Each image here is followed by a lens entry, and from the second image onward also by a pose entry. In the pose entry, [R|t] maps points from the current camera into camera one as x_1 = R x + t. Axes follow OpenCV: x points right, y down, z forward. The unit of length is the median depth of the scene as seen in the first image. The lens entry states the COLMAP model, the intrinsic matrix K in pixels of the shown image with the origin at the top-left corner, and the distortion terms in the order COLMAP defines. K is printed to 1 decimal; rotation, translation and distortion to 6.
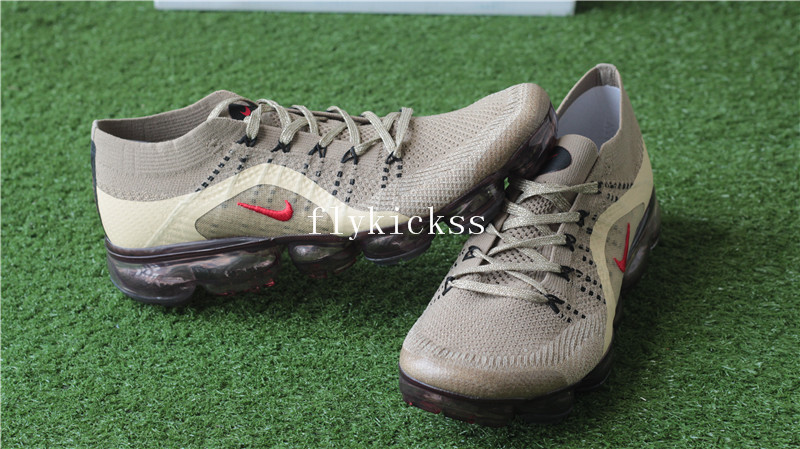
lens RADIAL K [[1976.8, 0, 404.4], [0, 1976.8, 223.8], [0, 0, 1]] dist [-0.122365, 0.000000]
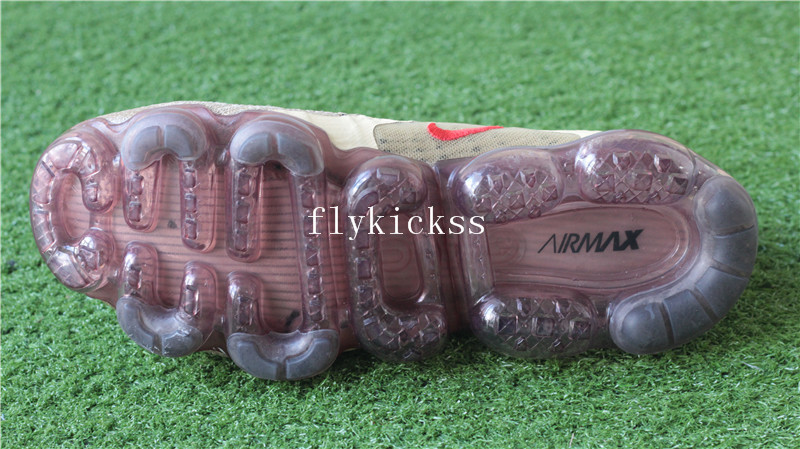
lens RADIAL K [[1976.8, 0, 397.4], [0, 1976.8, 226.9], [0, 0, 1]] dist [-0.122365, 0.000000]
pose [[0.998785, -0.038860, 0.030301, -0.025988], [0.039085, 0.999212, -0.006872, -0.001244], [-0.030010, 0.008048, 0.999517, 0.279512]]
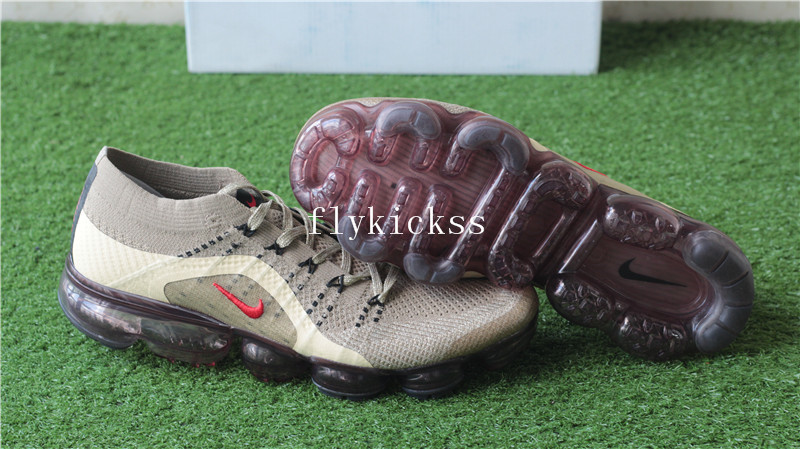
lens RADIAL K [[1976.8, 0, 400.4], [0, 1976.8, 224.9], [0, 0, 1]] dist [-0.122365, 0.000000]
pose [[0.999933, -0.010304, 0.005337, -0.024442], [0.010701, 0.996695, -0.080526, 0.057744], [-0.004490, 0.080578, 0.996738, -0.018572]]
